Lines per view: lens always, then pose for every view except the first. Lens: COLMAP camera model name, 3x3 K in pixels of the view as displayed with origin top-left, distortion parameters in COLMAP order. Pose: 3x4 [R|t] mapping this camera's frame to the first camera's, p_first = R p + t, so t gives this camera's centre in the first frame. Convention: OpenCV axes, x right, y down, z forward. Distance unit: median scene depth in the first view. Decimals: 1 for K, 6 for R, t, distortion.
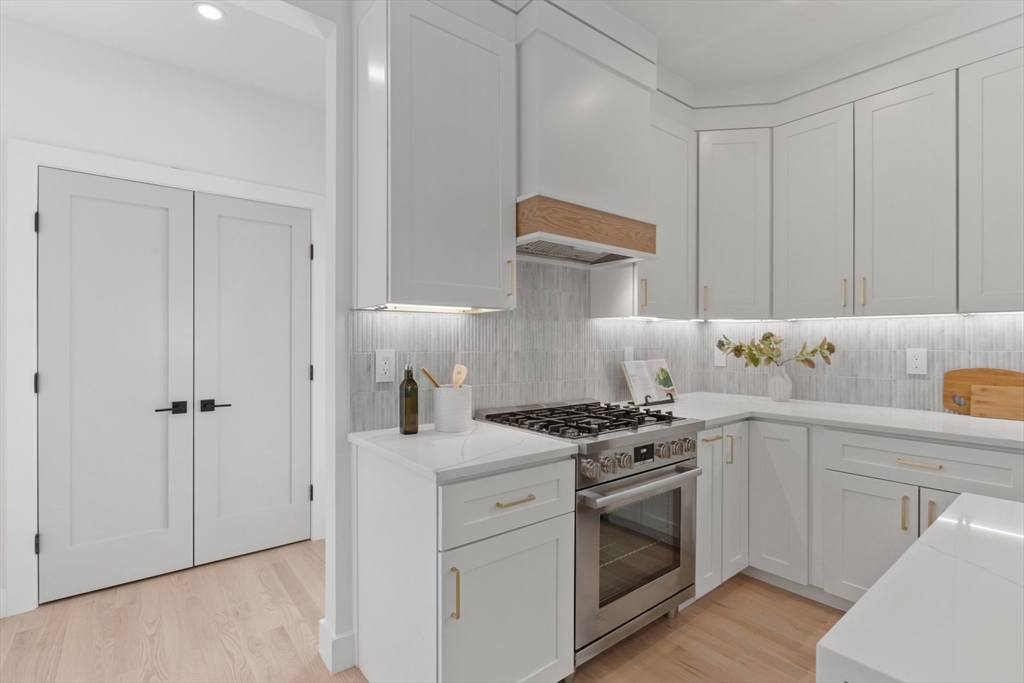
lens RADIAL K [[478.7, 0, 517.1], [0, 478.7, 341.9], [0, 0, 1]] dist [-0.008786, 0.001908]
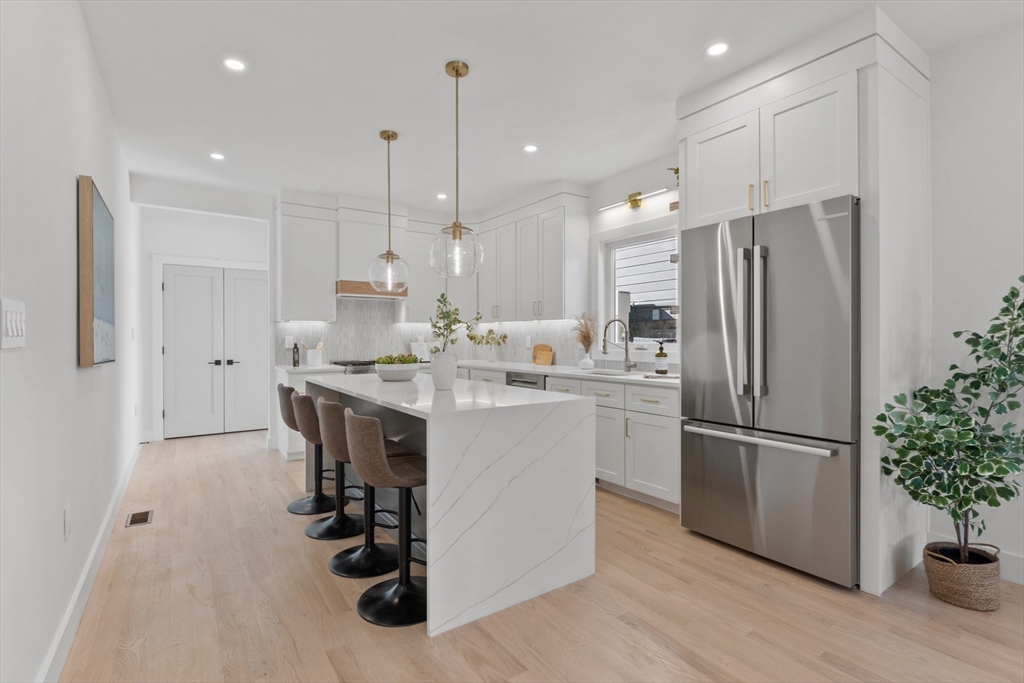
lens RADIAL K [[478.7, 0, 506.6], [0, 478.7, 339.2], [0, 0, 1]] dist [-0.008786, 0.001908]
pose [[0.996936, -0.001854, -0.078194, 0.945378], [0.002035, 0.999995, 0.002235, 0.023469], [0.078189, -0.002388, 0.996936, -1.304744]]
